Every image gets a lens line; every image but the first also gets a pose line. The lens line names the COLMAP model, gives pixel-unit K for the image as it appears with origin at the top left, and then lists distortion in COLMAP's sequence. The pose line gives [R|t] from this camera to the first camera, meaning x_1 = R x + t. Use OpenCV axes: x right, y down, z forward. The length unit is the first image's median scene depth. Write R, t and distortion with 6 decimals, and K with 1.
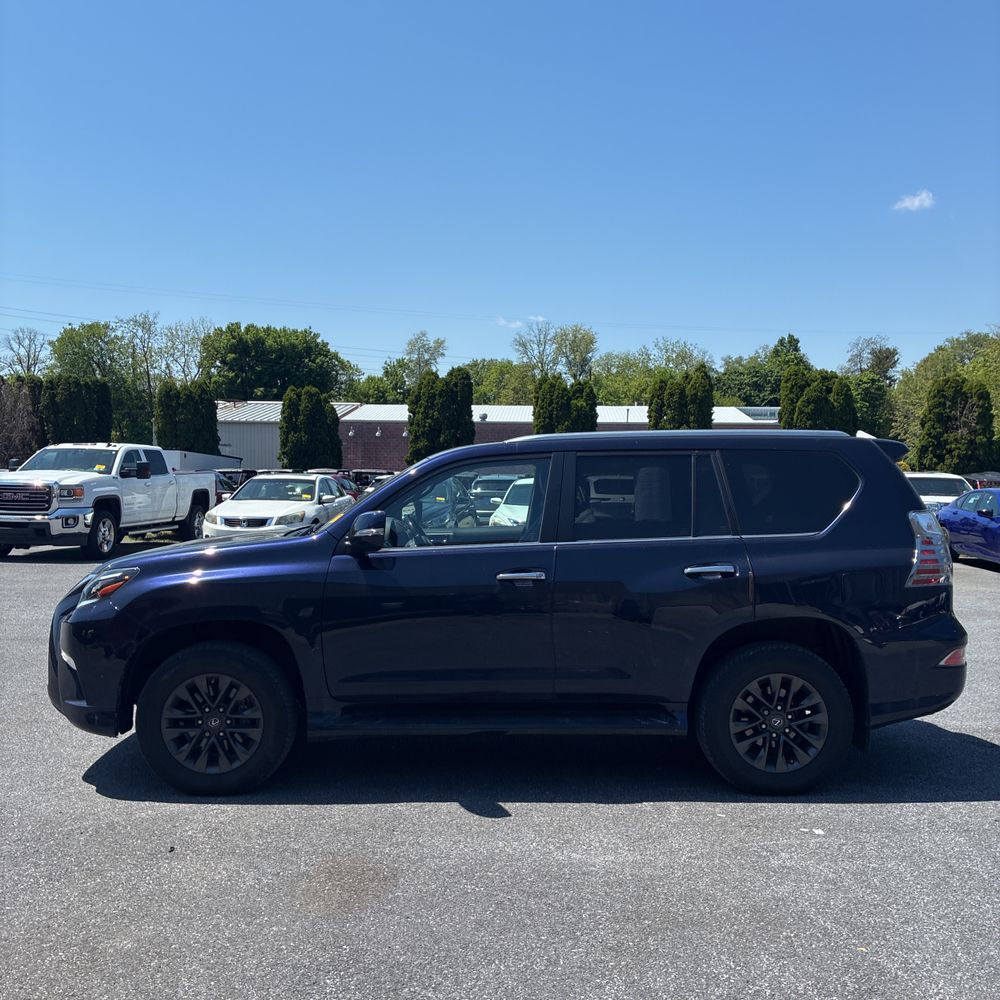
lens RADIAL K [[1017.9, 0, 501.7], [0, 1017.9, 483.5], [0, 0, 1]] dist [0.015735, 0.000000]
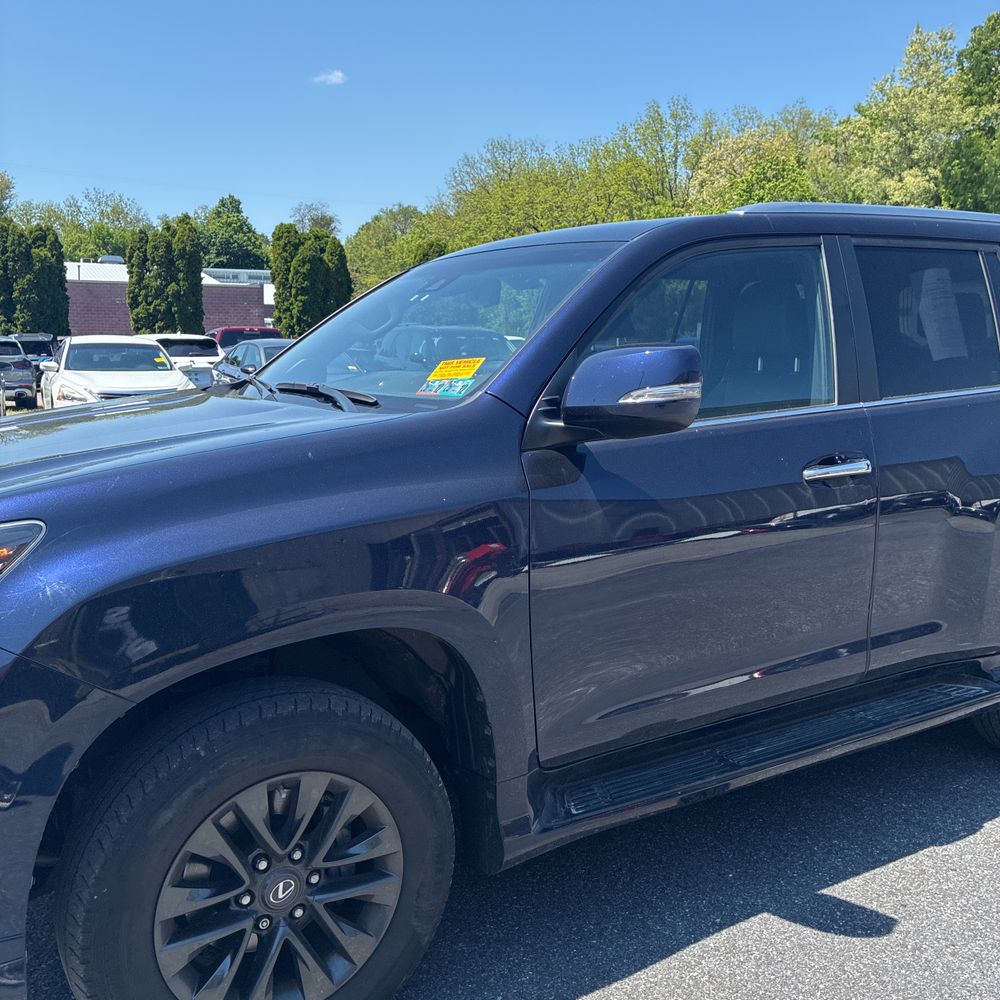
lens RADIAL K [[1017.9, 0, 493.4], [0, 1017.9, 493.6], [0, 0, 1]] dist [0.015735, 0.000000]
pose [[0.861924, -0.080840, 0.500552, -0.107067], [0.011125, 0.989986, 0.140728, 0.007465], [-0.506916, -0.115728, 0.854191, 0.172601]]
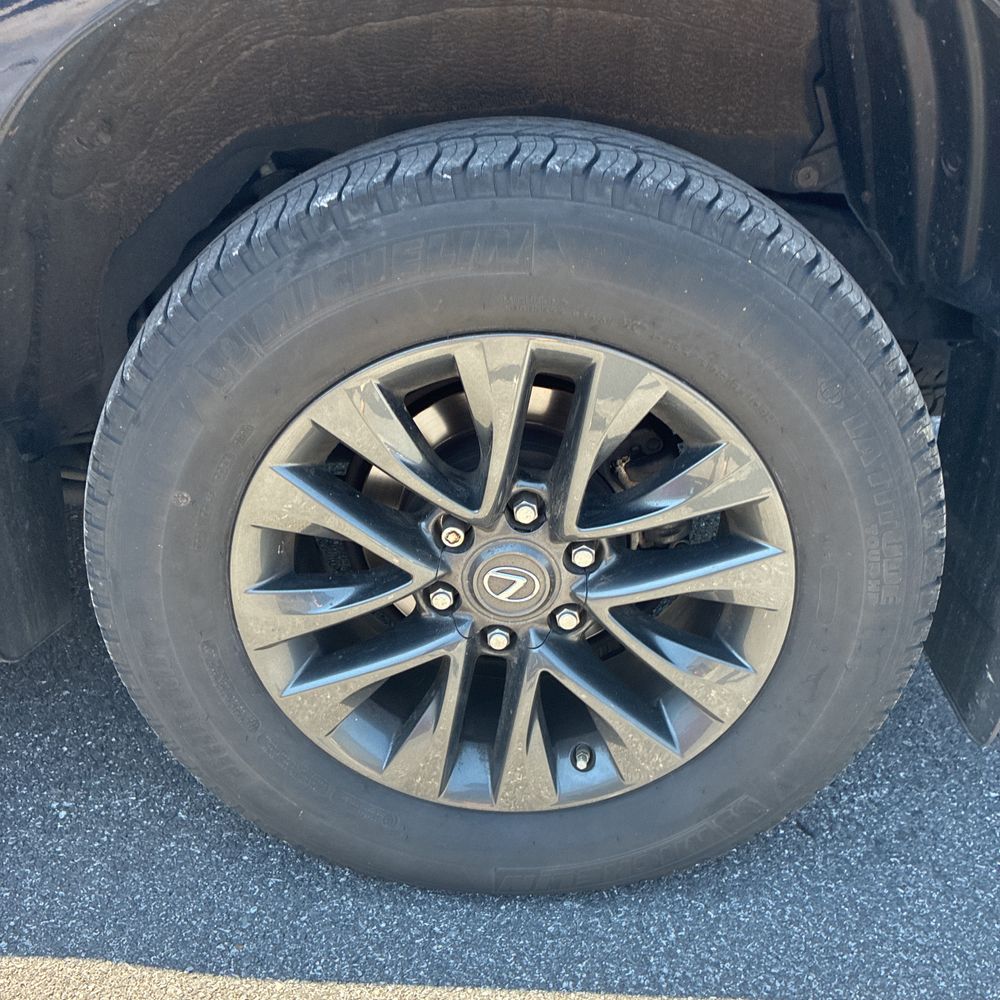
lens RADIAL K [[1017.9, 0, 500.7], [0, 1017.9, 492.1], [0, 0, 1]] dist [0.015735, 0.000000]
pose [[0.998831, 0.017531, -0.045043, 0.075371], [0.004905, 0.890339, 0.455273, 0.037038], [0.048085, -0.454961, 0.889212, 0.230485]]
